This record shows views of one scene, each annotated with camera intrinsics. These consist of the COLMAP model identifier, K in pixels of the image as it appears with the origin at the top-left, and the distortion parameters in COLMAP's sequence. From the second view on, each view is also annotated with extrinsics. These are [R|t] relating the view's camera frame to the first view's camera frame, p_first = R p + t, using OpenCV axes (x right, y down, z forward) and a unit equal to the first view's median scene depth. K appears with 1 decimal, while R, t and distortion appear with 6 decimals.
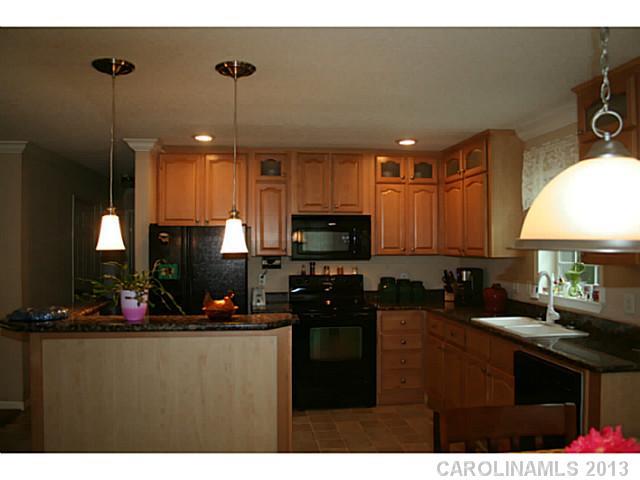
lens RADIAL K [[552.2, 0, 320.4], [0, 552.2, 240.1], [0, 0, 1]] dist [-0.058635, -0.003151]
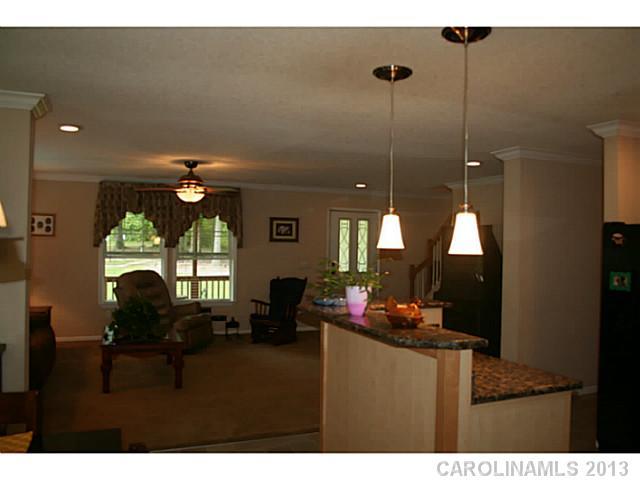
lens RADIAL K [[552.2, 0, 320.0], [0, 552.2, 241.4], [0, 0, 1]] dist [-0.058635, -0.003151]
pose [[0.264850, 0.001488, -0.964288, 0.371695], [-0.011366, 0.999934, -0.001579, 0.005219], [0.964223, 0.011378, 0.264850, 0.365544]]
